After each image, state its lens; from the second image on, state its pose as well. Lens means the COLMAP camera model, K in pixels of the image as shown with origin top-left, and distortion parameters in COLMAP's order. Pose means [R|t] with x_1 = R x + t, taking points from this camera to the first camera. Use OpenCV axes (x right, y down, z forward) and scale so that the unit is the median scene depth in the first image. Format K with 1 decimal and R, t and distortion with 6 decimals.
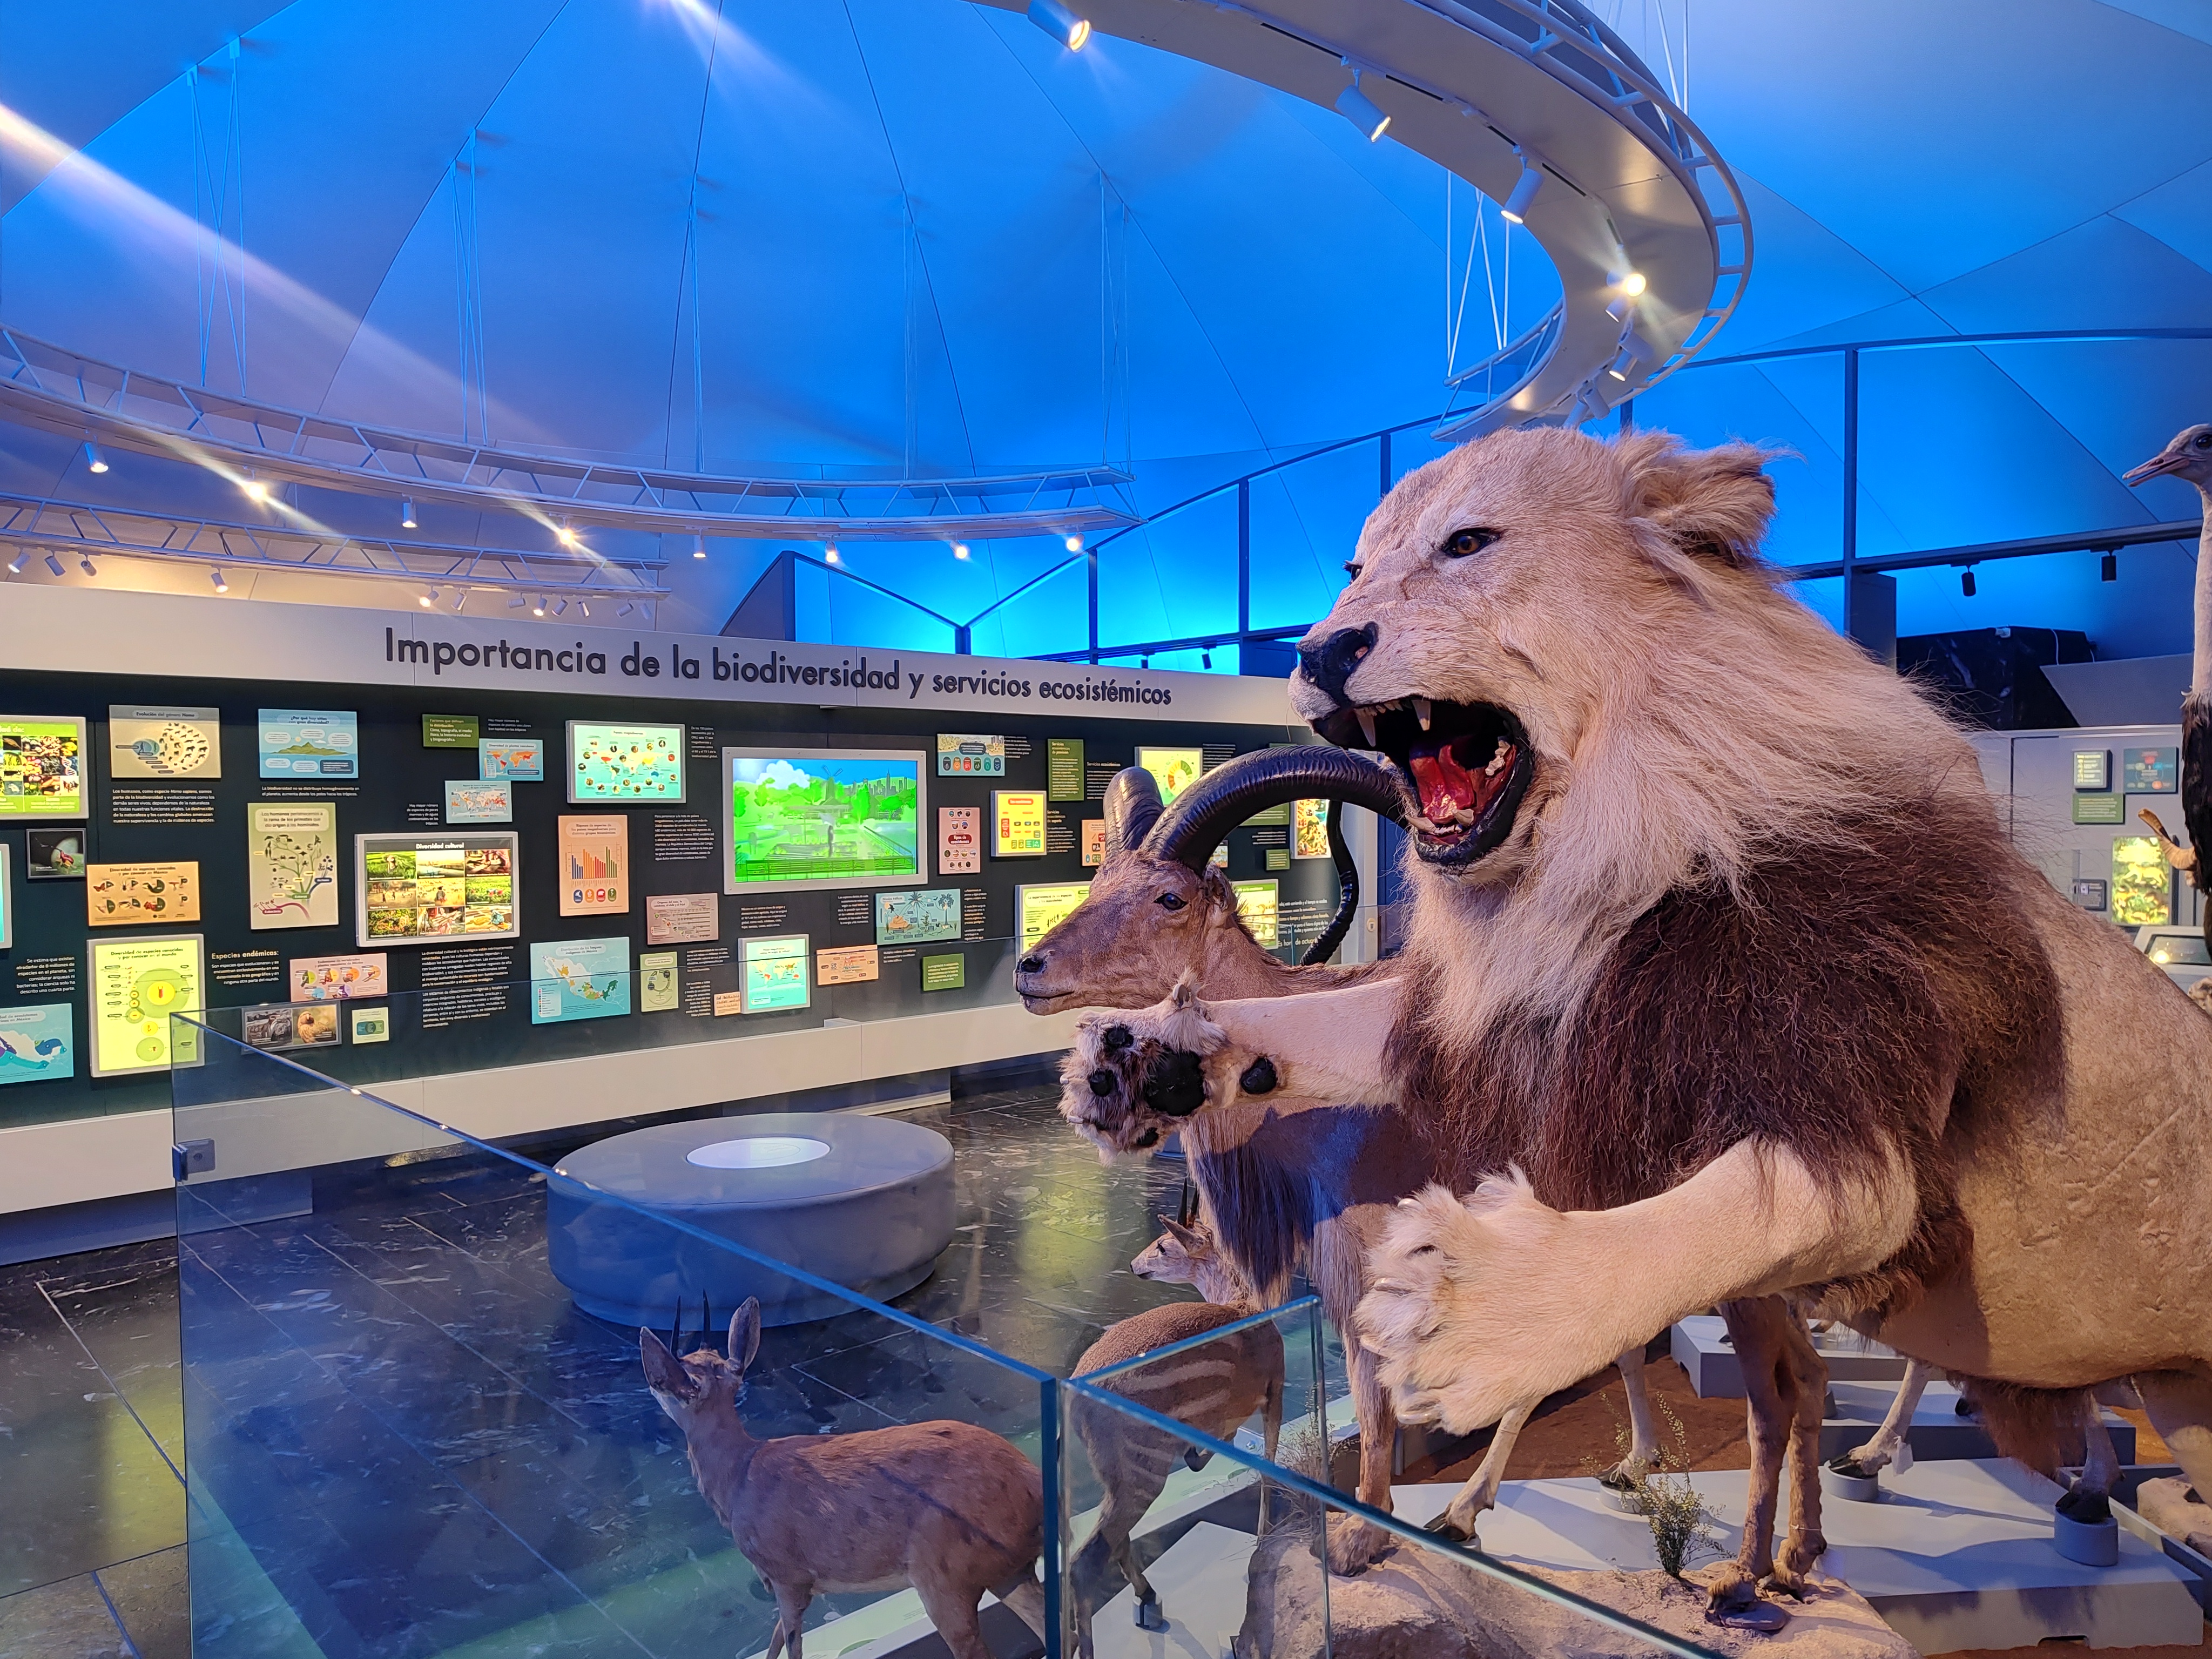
lens RADIAL K [[1543.8, 0, 1106.0], [0, 1543.8, 829.5], [0, 0, 1]] dist [0.003635, -0.004536]
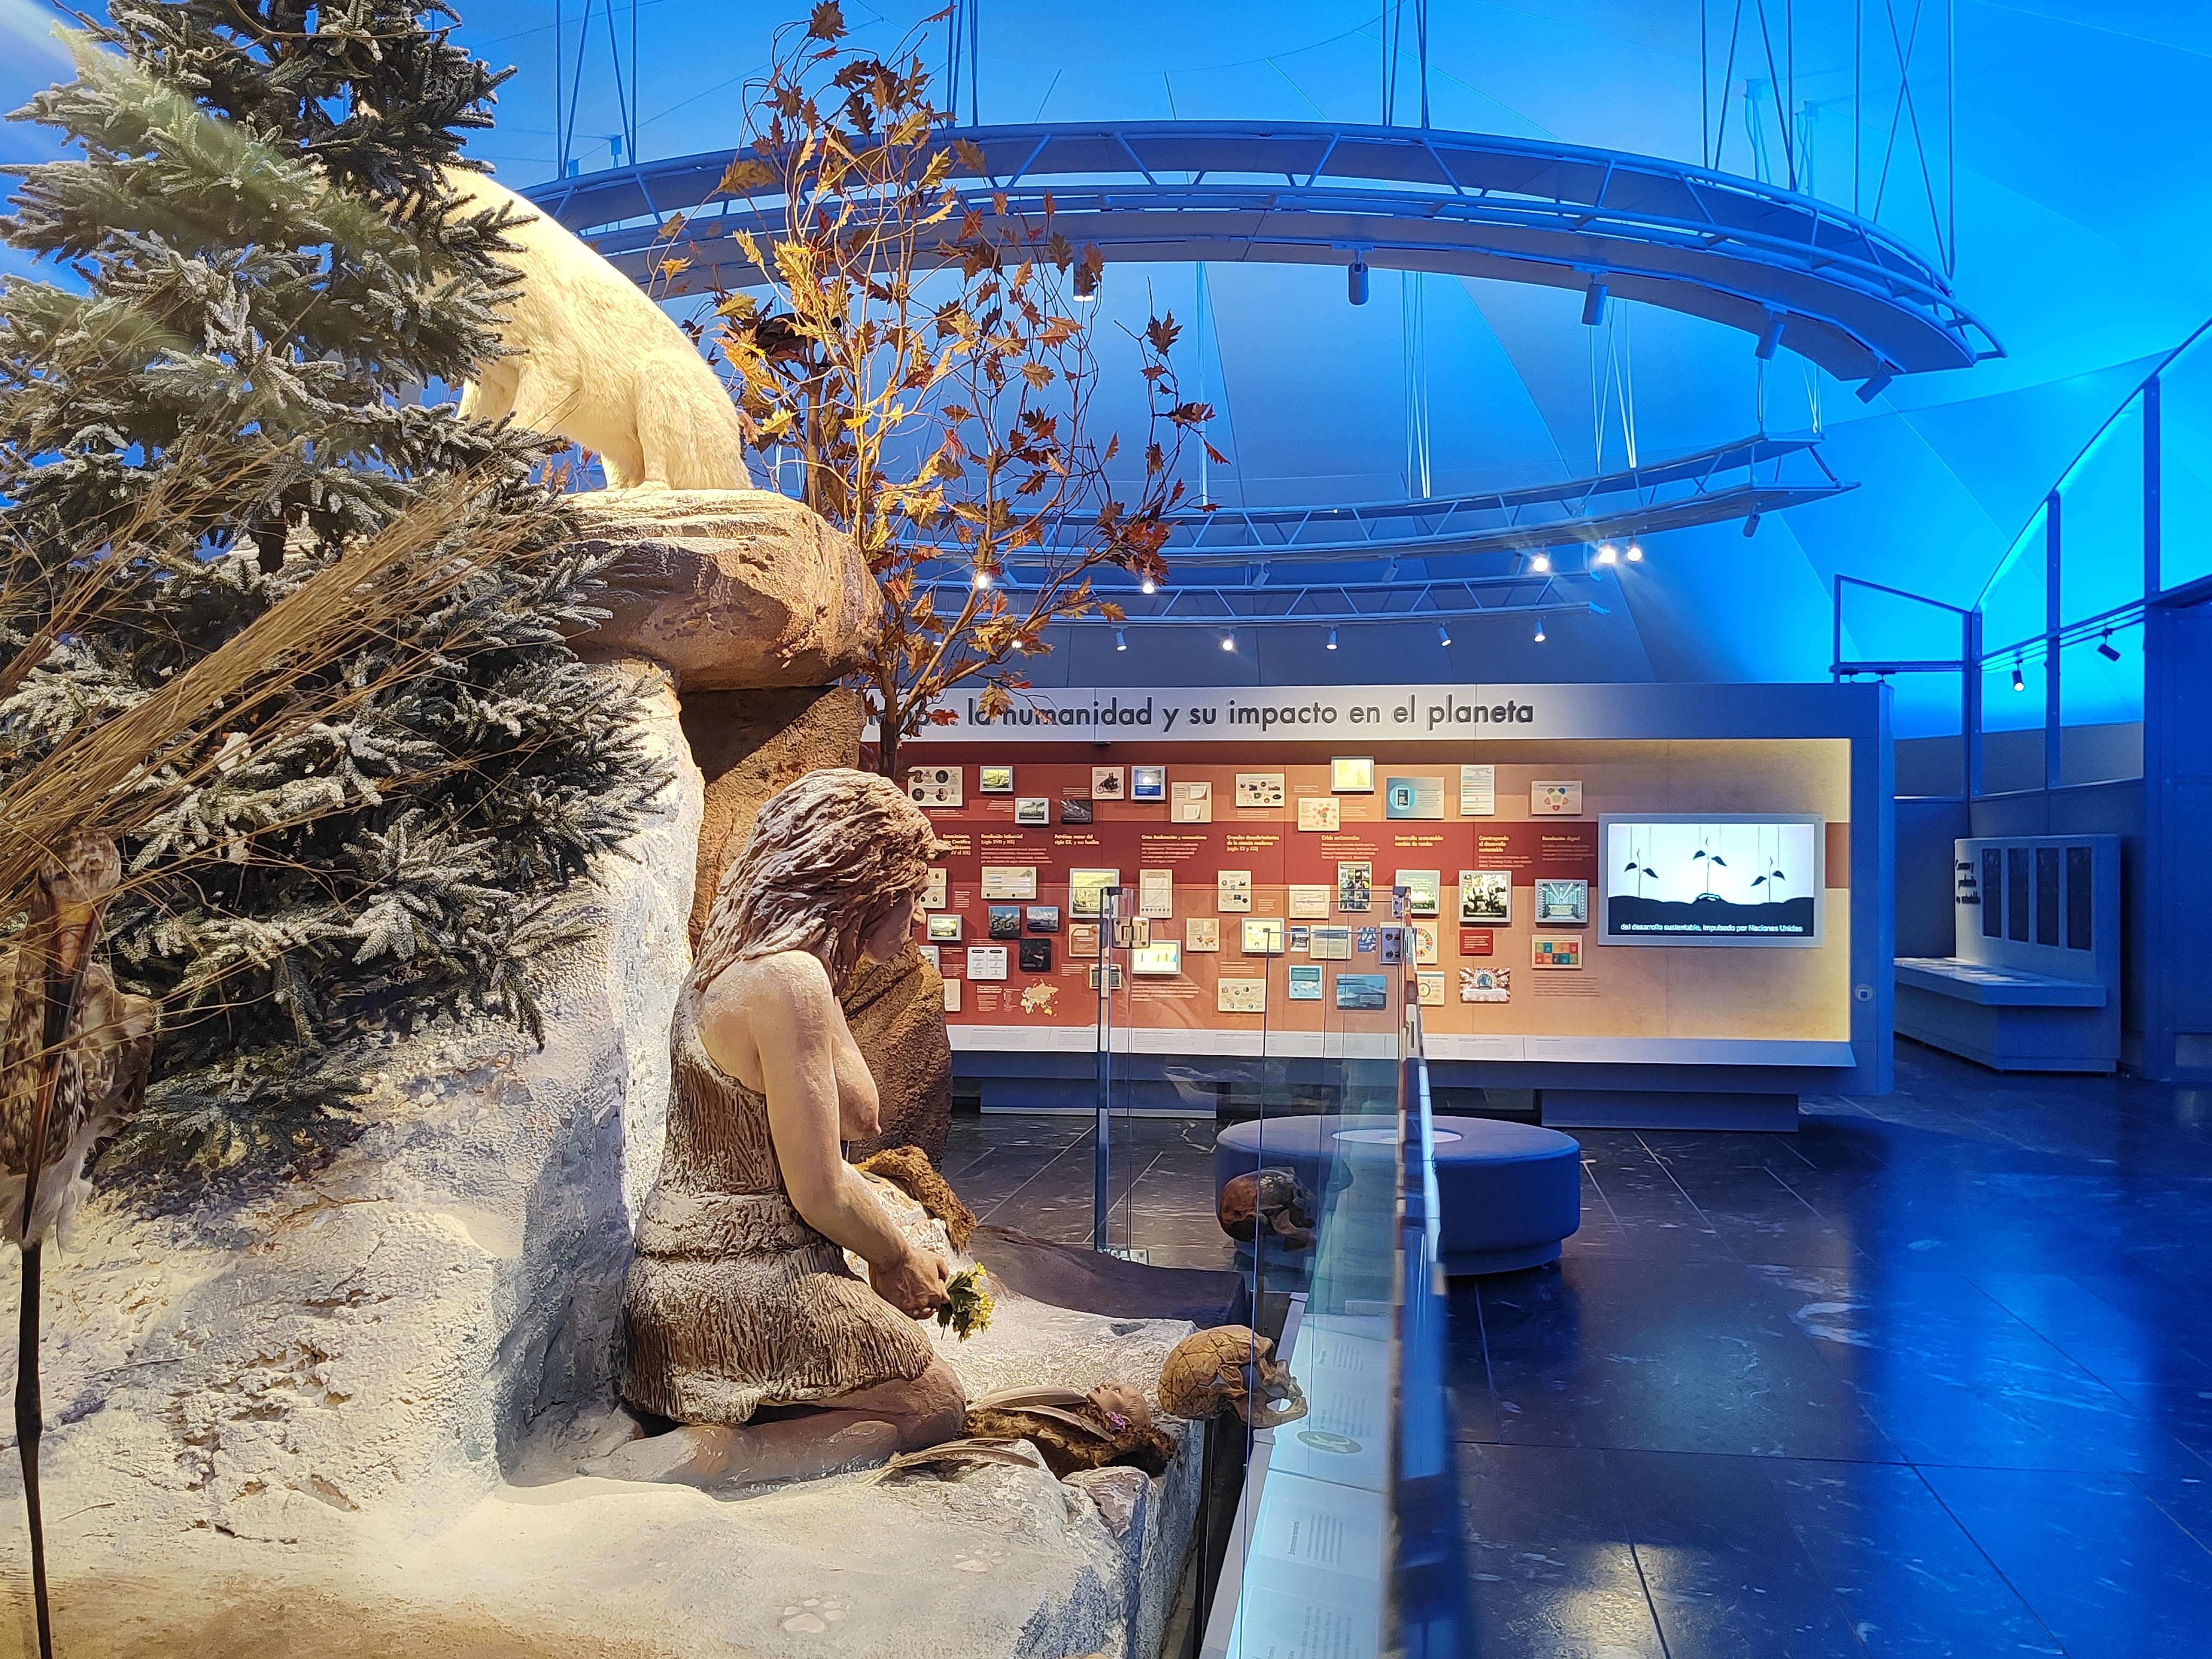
lens RADIAL K [[1543.8, 0, 1106.0], [0, 1543.8, 829.5], [0, 0, 1]] dist [0.003635, -0.004536]
pose [[0.596710, -0.006847, -0.802428, 0.480524], [-0.027286, 0.999212, -0.028817, 0.015835], [0.801993, 0.039090, 0.596053, 0.161260]]
